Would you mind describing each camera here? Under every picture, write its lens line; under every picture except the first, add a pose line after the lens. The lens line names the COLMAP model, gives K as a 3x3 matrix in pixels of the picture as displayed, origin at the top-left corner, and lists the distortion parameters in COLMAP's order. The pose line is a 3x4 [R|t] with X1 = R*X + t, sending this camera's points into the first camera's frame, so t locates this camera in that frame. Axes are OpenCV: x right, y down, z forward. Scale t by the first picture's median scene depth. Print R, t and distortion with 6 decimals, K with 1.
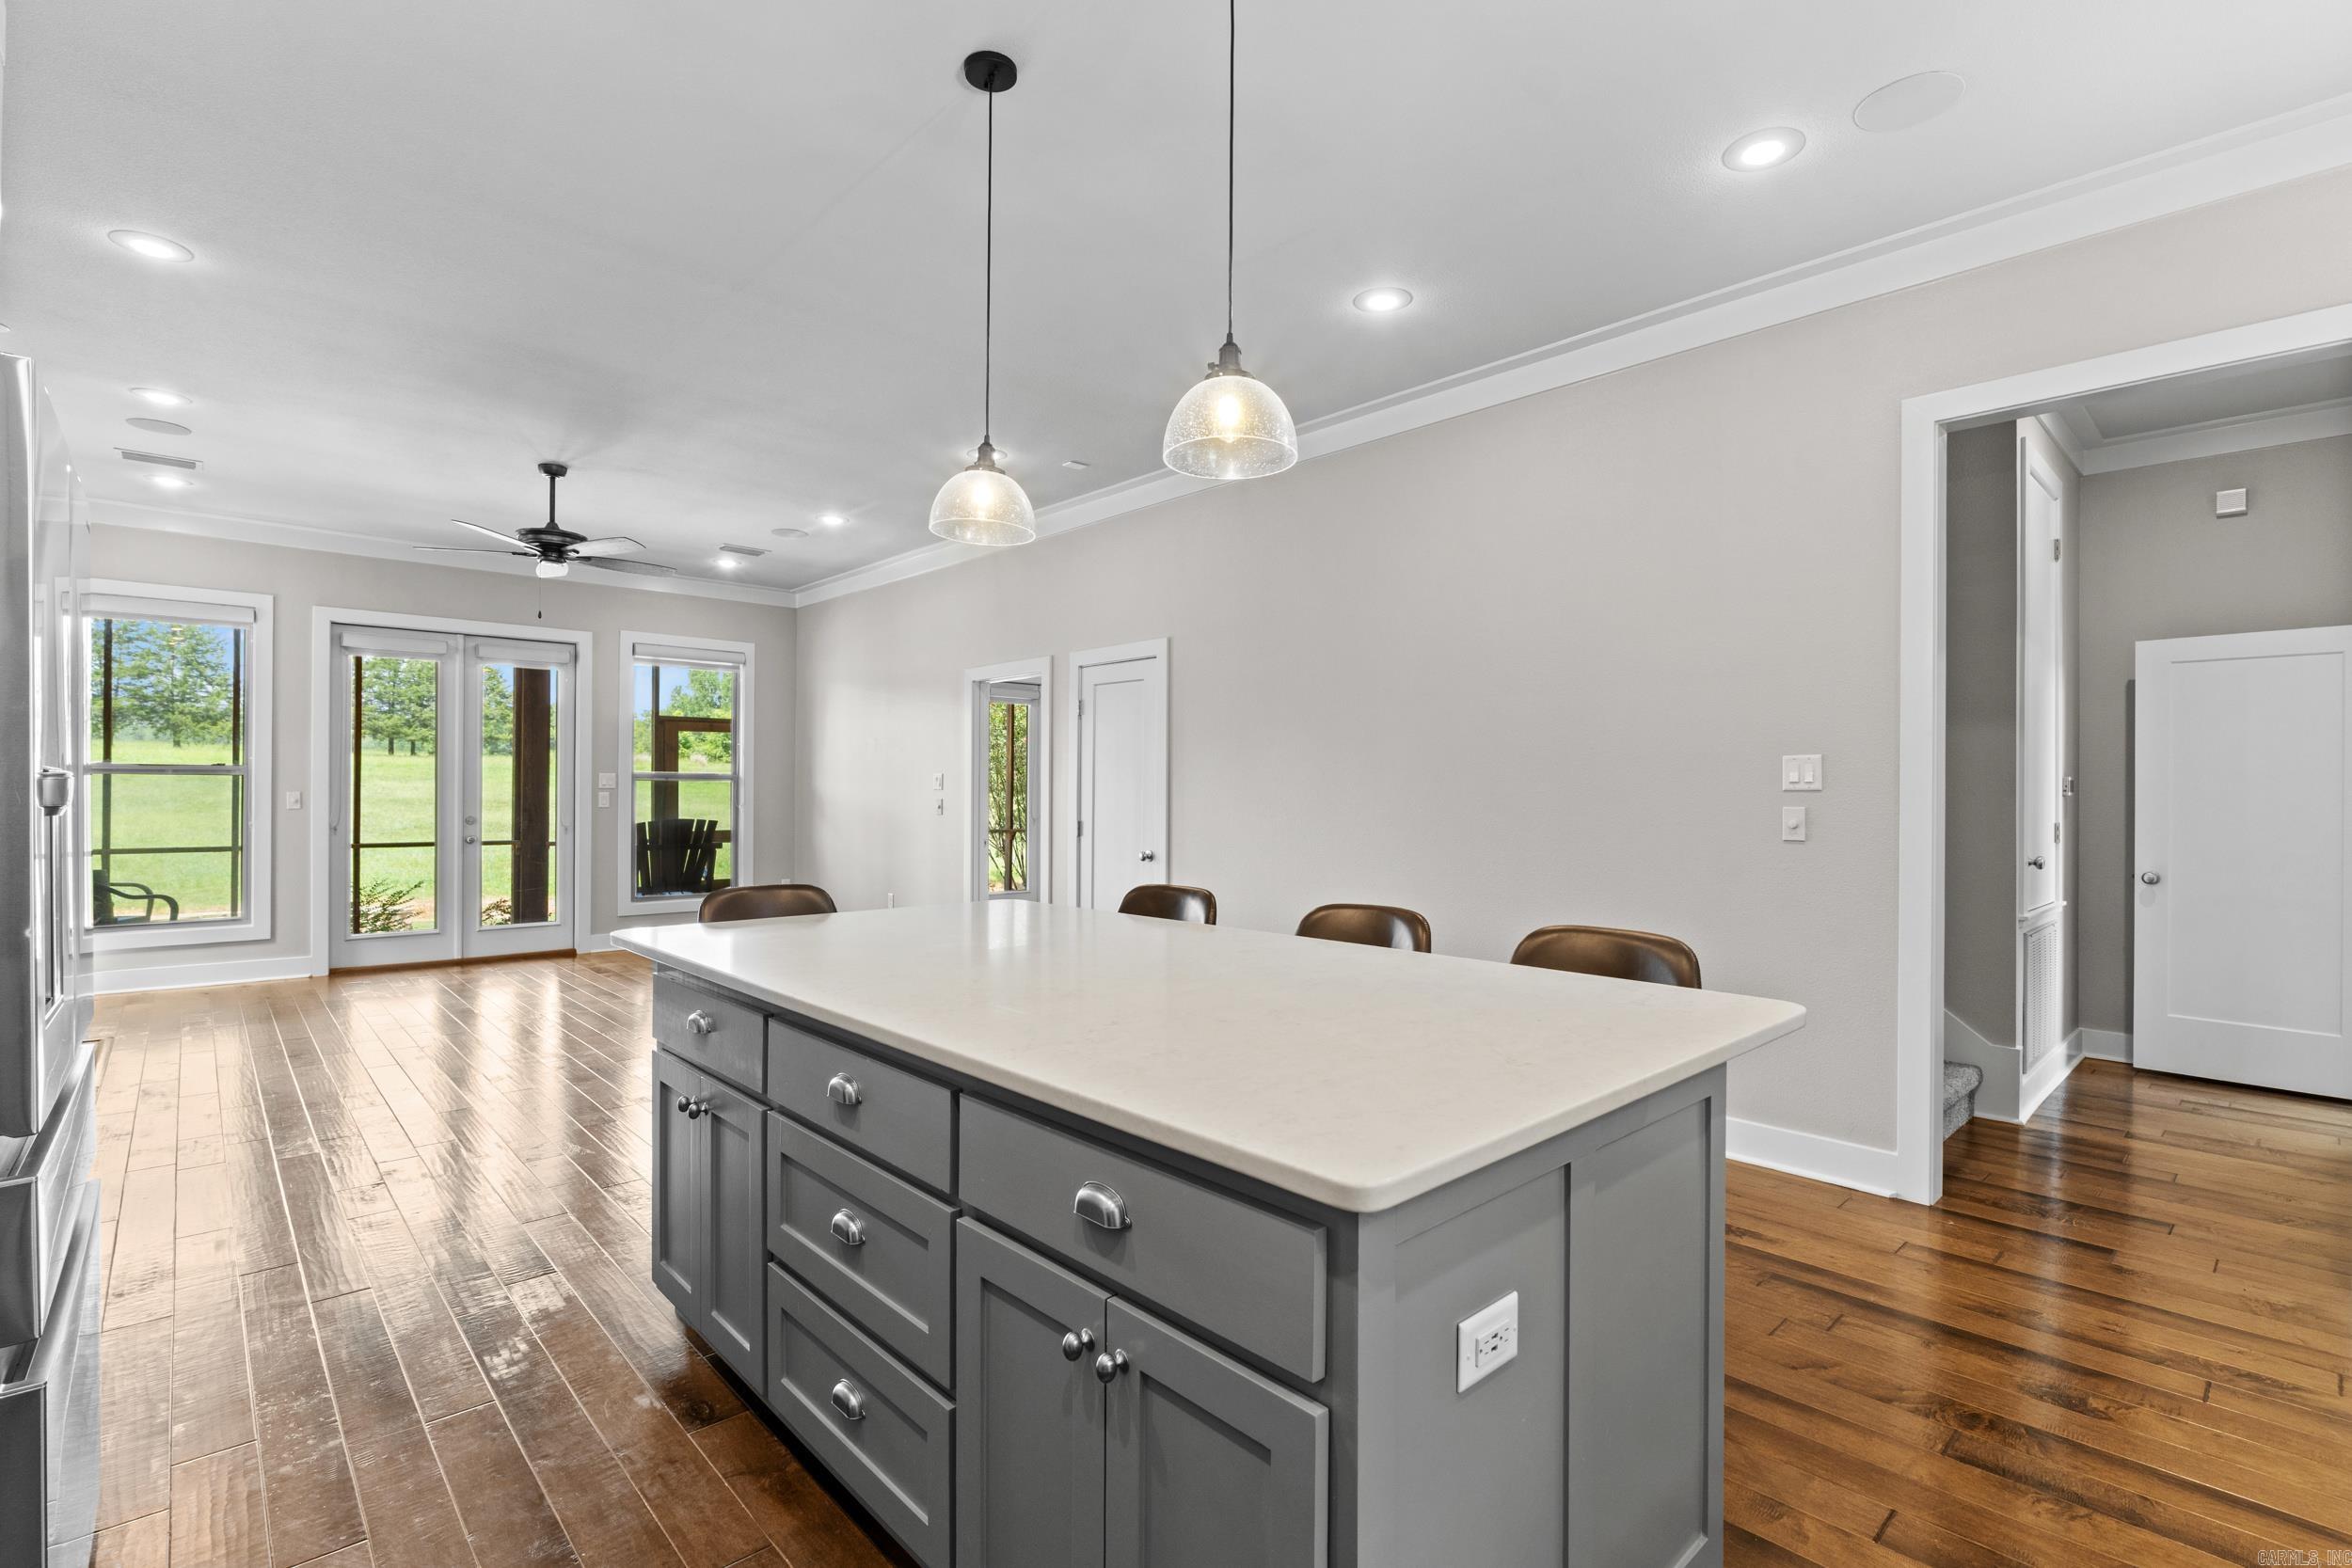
lens RADIAL K [[1091.2, 0, 1183.0], [0, 1091.2, 786.0], [0, 0, 1]] dist [-0.000433, -0.000060]
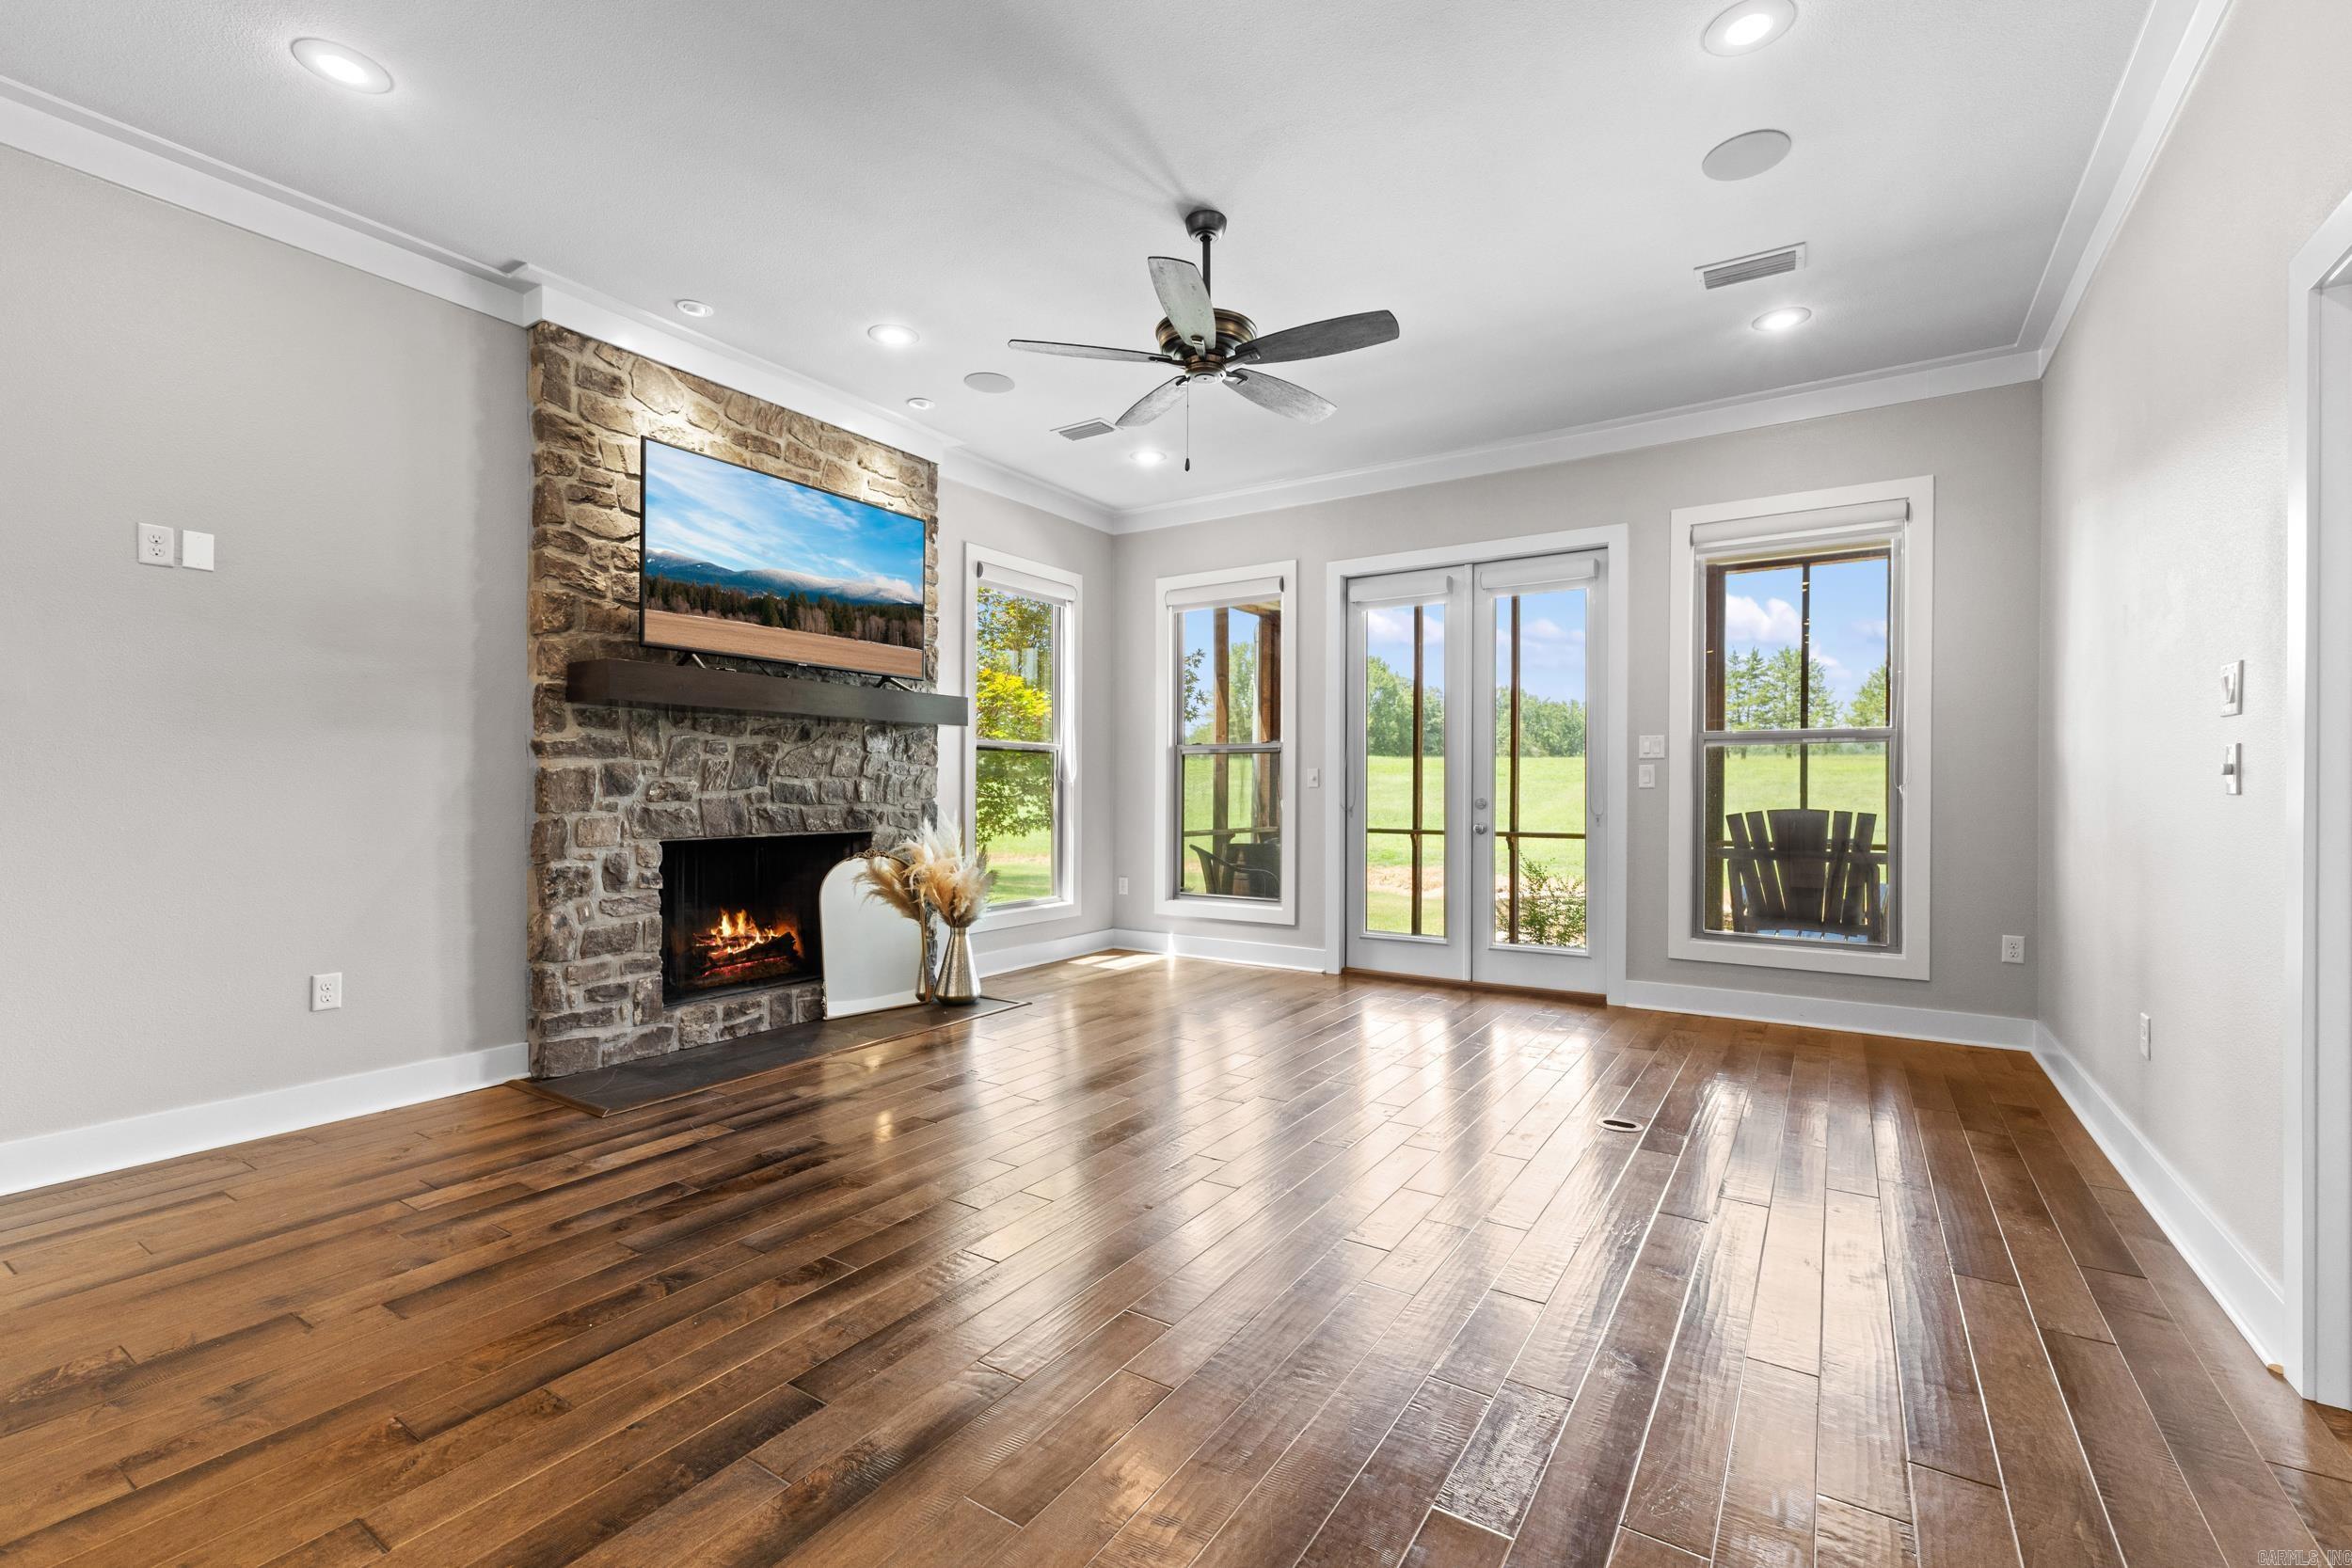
lens RADIAL K [[998.5, 0, 1186.4], [0, 998.5, 780.2], [0, 0, 1]] dist [0.004901, -0.000165]
pose [[0.252647, -0.011980, -0.967484, -0.026547], [0.000488, 0.999925, -0.012254, 0.023618], [0.967558, 0.002624, 0.252634, 0.627648]]
